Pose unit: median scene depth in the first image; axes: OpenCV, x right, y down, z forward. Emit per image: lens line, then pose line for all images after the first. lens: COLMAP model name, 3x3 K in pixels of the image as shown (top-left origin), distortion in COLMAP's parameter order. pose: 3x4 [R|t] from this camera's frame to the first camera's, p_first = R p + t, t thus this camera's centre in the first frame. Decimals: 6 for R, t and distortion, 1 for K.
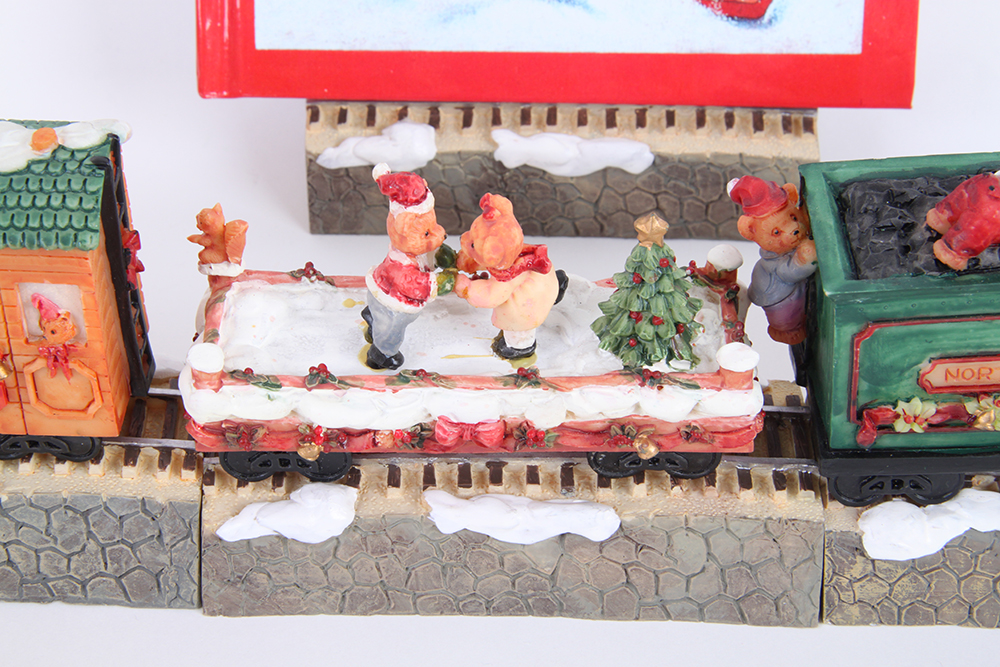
lens RADIAL K [[2062.8, 0, 503.0], [0, 2062.8, 331.7], [0, 0, 1]] dist [0.016397, 0.000000]
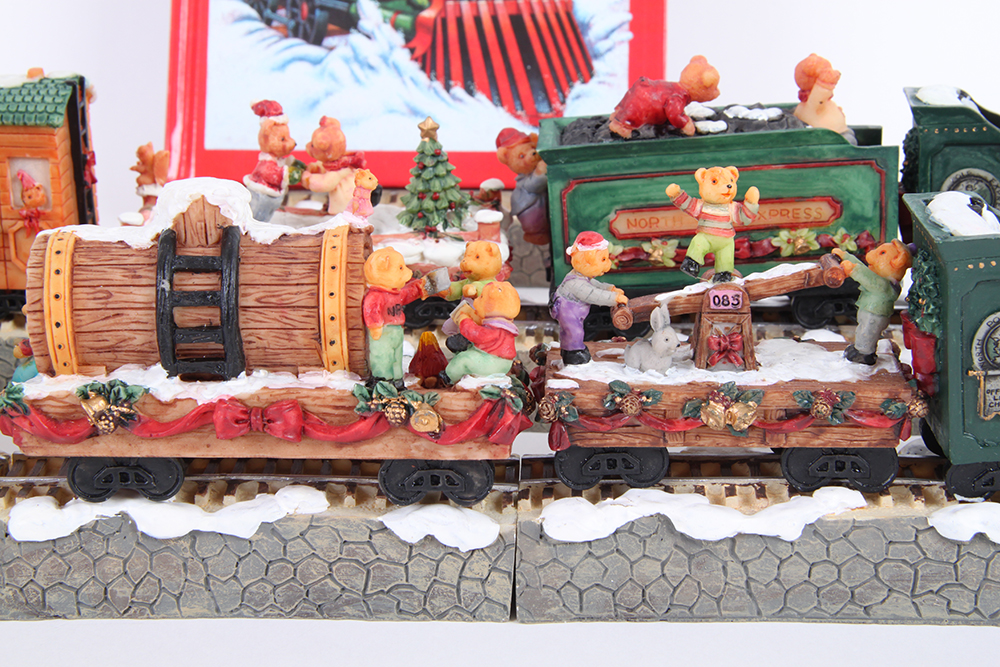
lens RADIAL K [[1985.0, 0, 498.0], [0, 1985.0, 336.9], [0, 0, 1]] dist [0.105686, 0.000000]
pose [[0.998816, 0.001299, -0.048631, 0.179611], [-0.019070, 0.930094, -0.366826, 0.580555], [0.044755, 0.367319, 0.929018, -0.274040]]
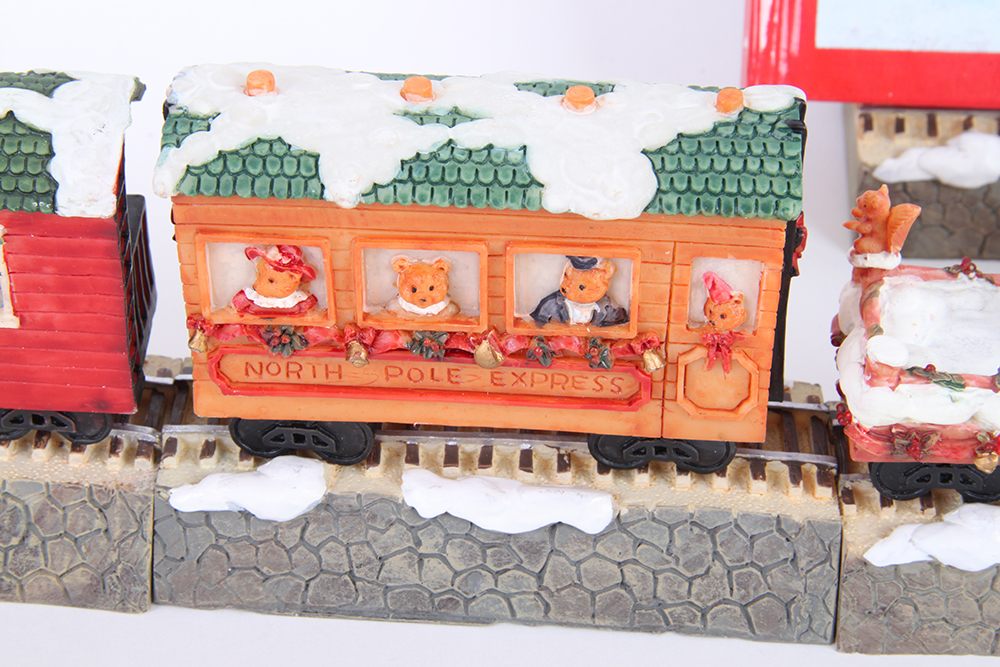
lens RADIAL K [[2288.0, 0, 497.5], [0, 2288.0, 329.8], [0, 0, 1]] dist [-0.010786, 0.000000]
pose [[0.999245, 0.024717, -0.029964, -0.268293], [-0.026911, 0.996806, -0.075194, 0.078308], [0.028010, 0.075944, 0.996719, 0.006080]]
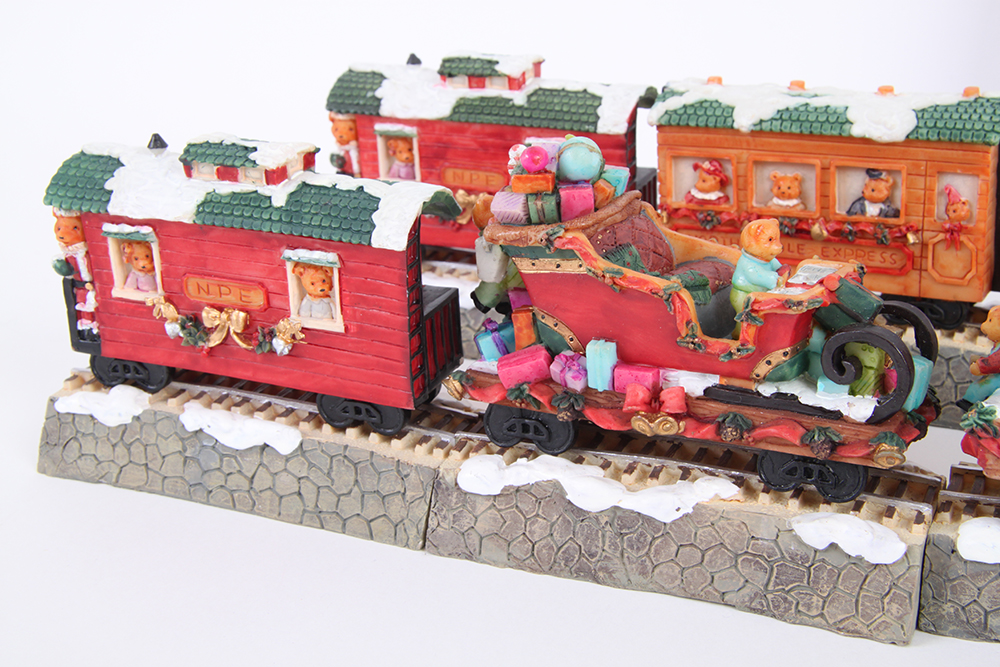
lens RADIAL K [[1611.9, 0, 496.1], [0, 1611.9, 328.3], [0, 0, 1]] dist [0.051714, 0.000000]
pose [[0.905164, 0.097622, -0.413700, -0.017007], [-0.239569, 0.921127, -0.306809, 0.503340], [0.351118, 0.376823, 0.857158, -0.121551]]
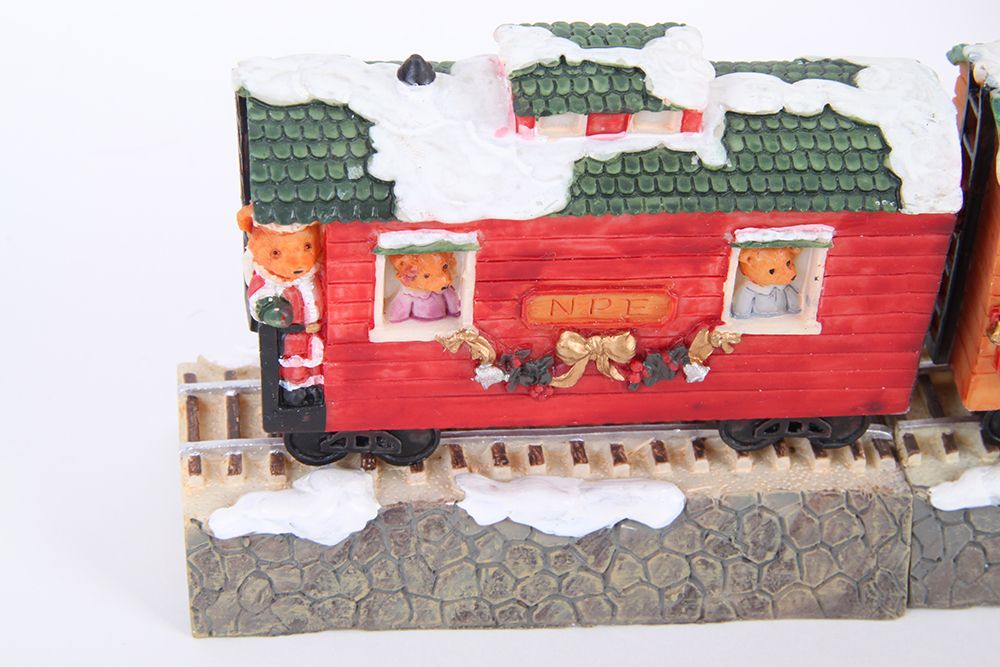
lens RADIAL K [[2288.0, 0, 502.0], [0, 2288.0, 366.3], [0, 0, 1]] dist [-0.010786, 0.000000]
pose [[0.990965, -0.047748, 0.125335, -0.730374], [0.050491, 0.998548, -0.018795, 0.034770], [-0.124255, 0.024953, 0.991936, 0.075930]]
